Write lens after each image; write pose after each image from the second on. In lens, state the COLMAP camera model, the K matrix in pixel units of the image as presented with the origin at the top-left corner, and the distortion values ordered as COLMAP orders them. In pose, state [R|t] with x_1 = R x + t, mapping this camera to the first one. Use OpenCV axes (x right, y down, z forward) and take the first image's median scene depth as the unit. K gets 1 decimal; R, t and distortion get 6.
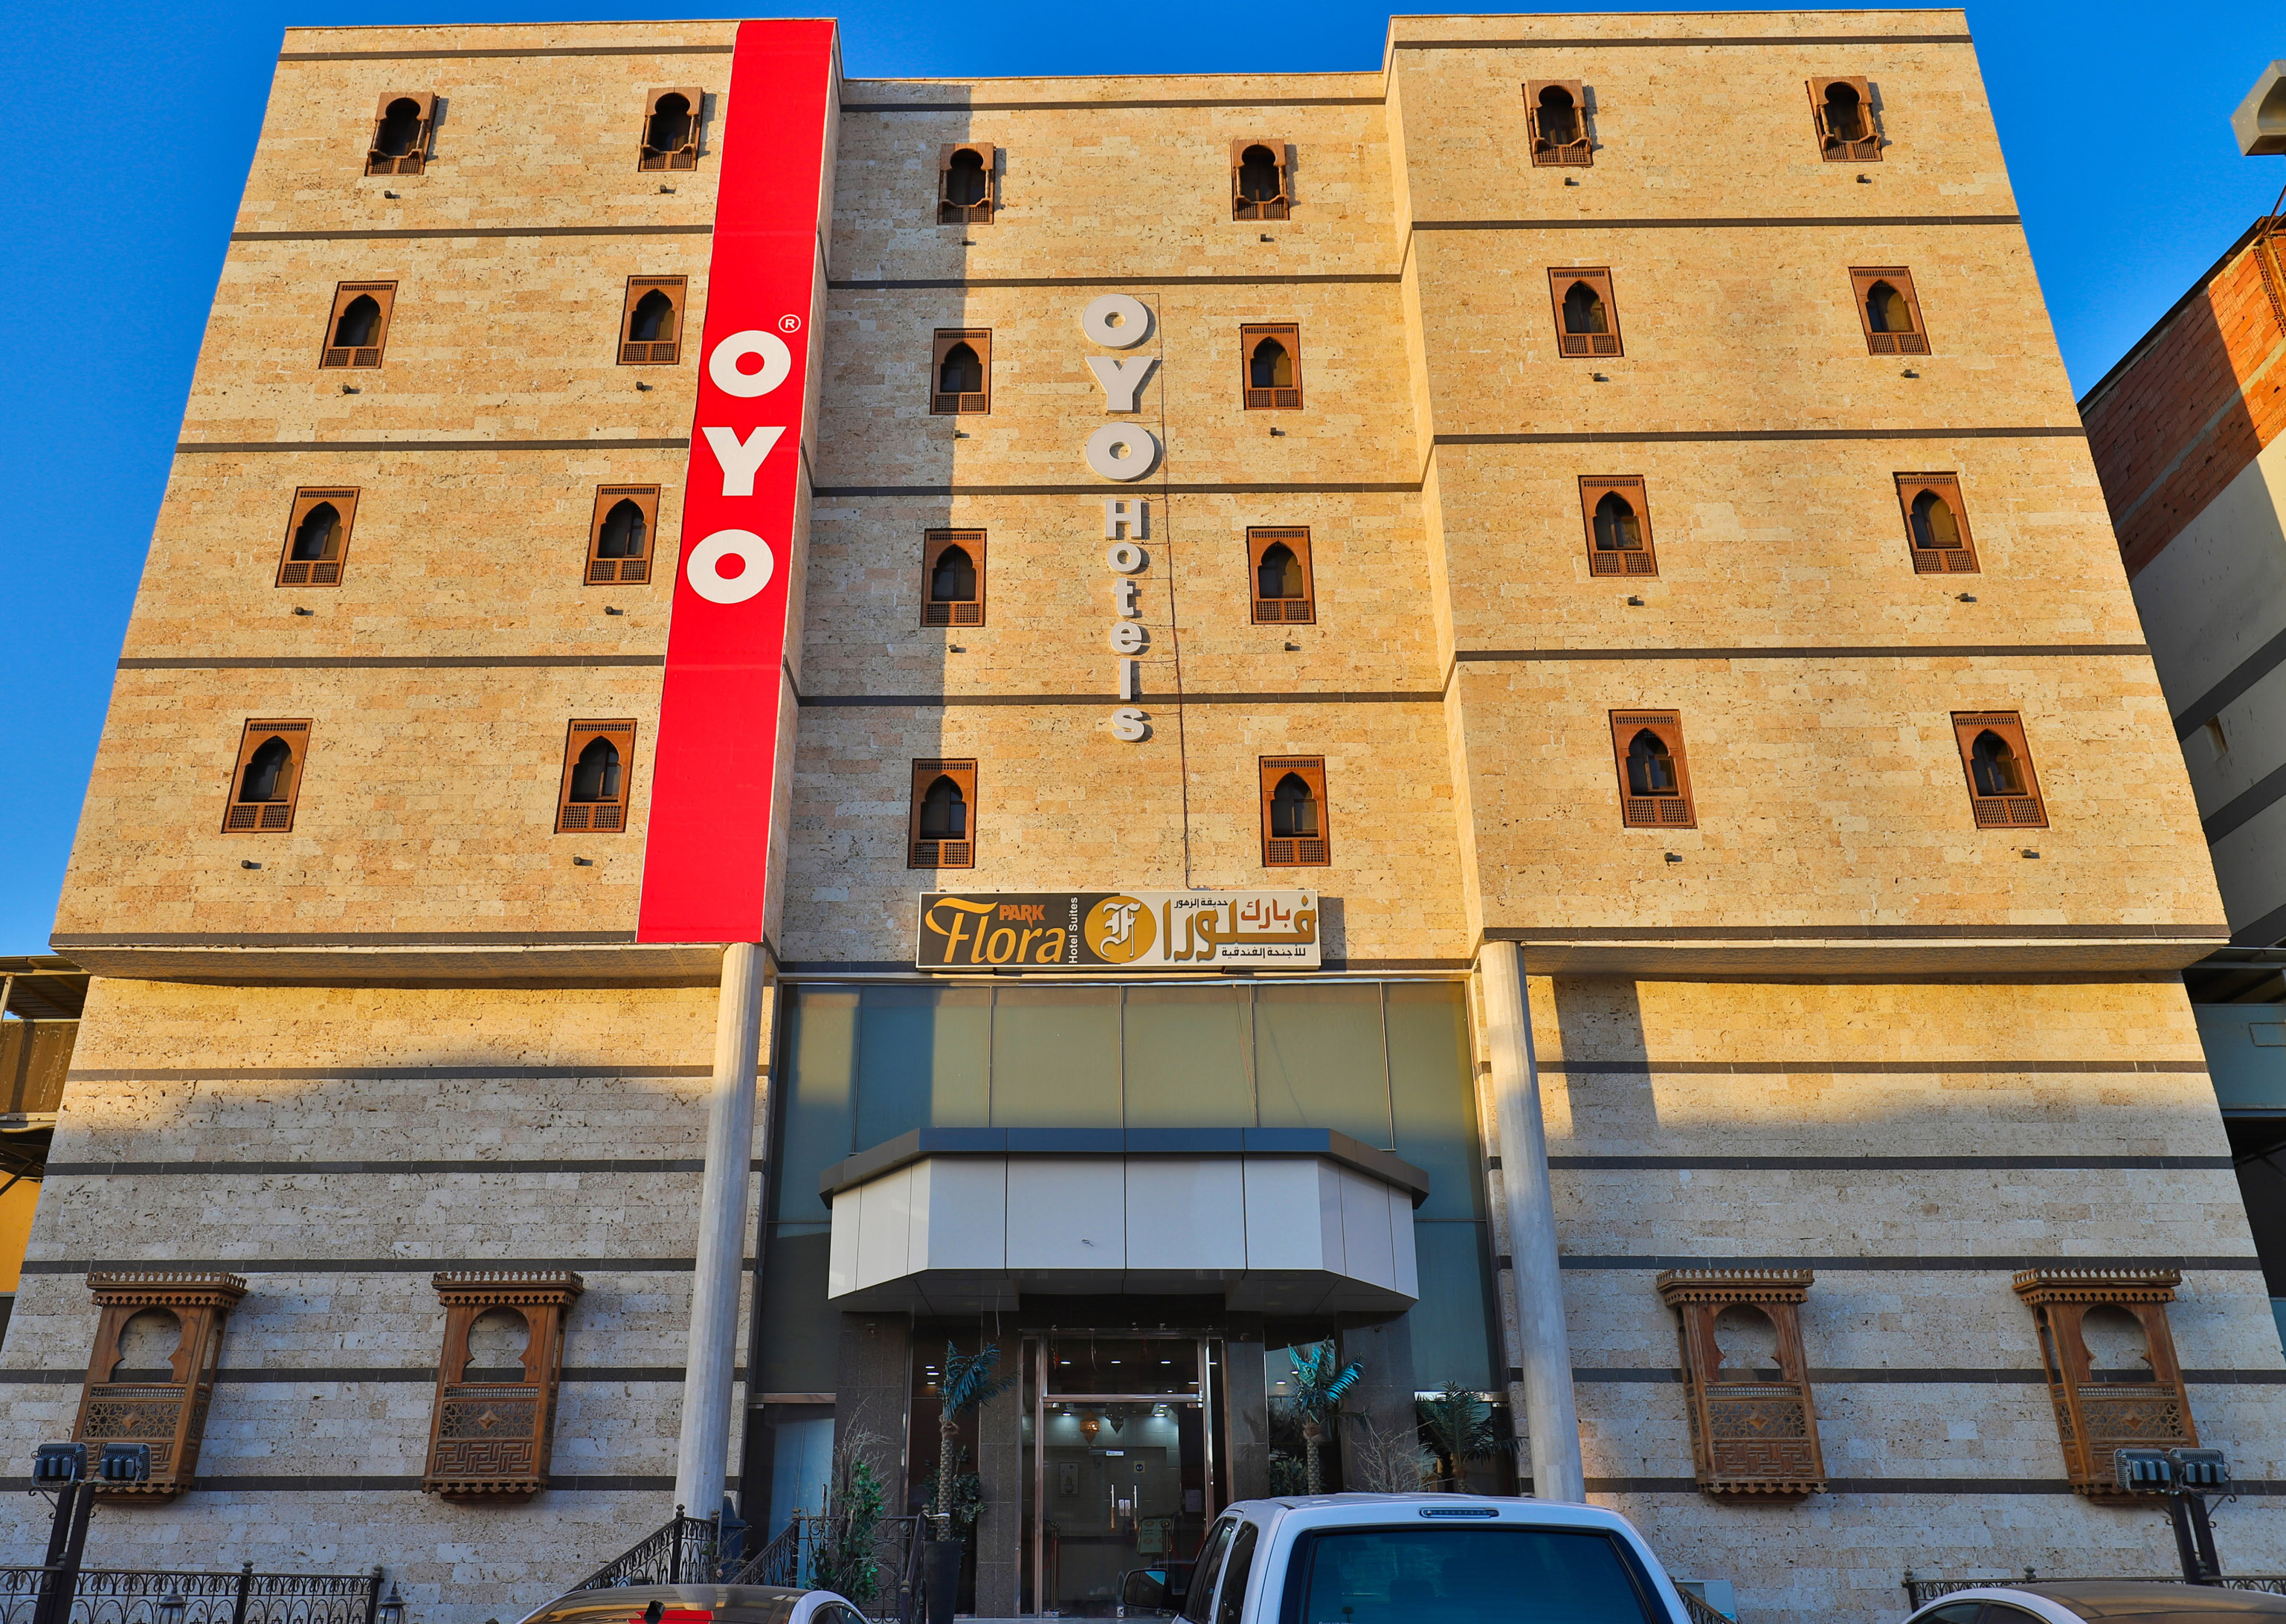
lens RADIAL K [[1520.4, 0, 1140.2], [0, 1520.4, 810.1], [0, 0, 1]] dist [-0.006344, 0.005127]
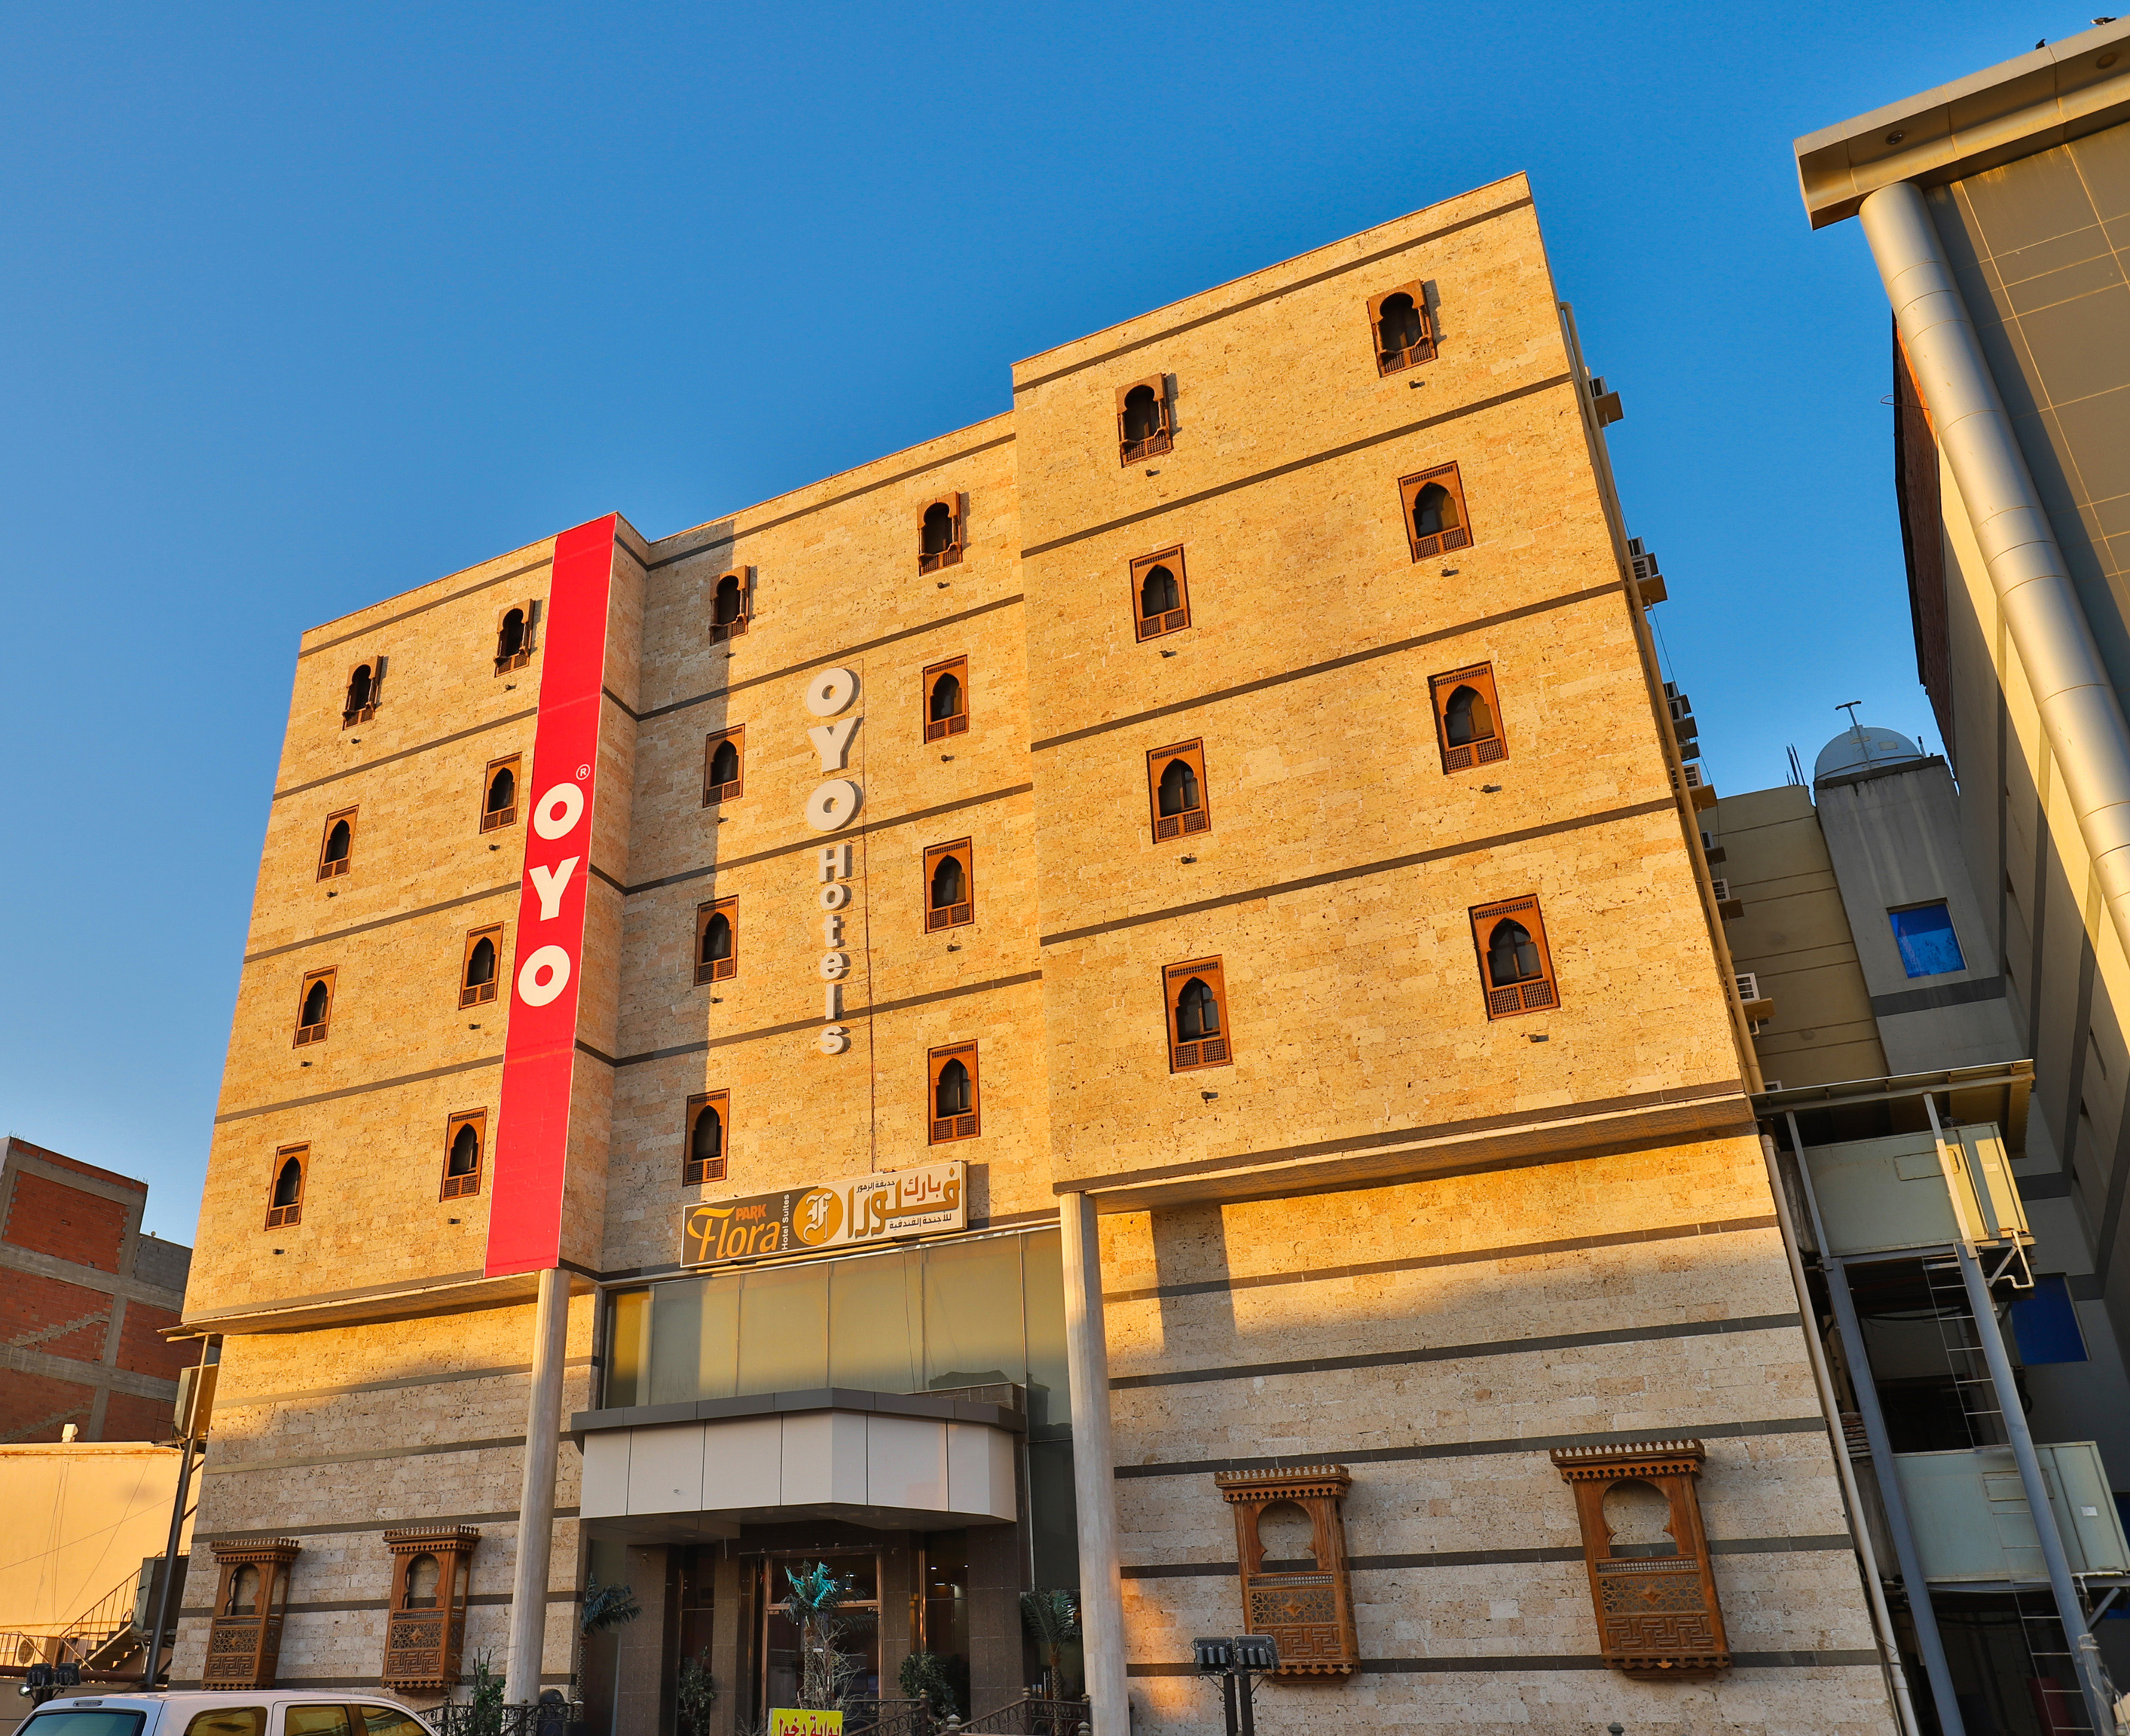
lens RADIAL K [[1607.3, 0, 1057.9], [0, 1607.3, 862.1], [0, 0, 1]] dist [-0.012320, 0.002578]
pose [[0.904032, -0.206334, -0.374370, 0.698294], [0.188421, 0.978465, -0.084280, -0.055557], [0.383698, 0.005652, 0.923441, -0.129756]]
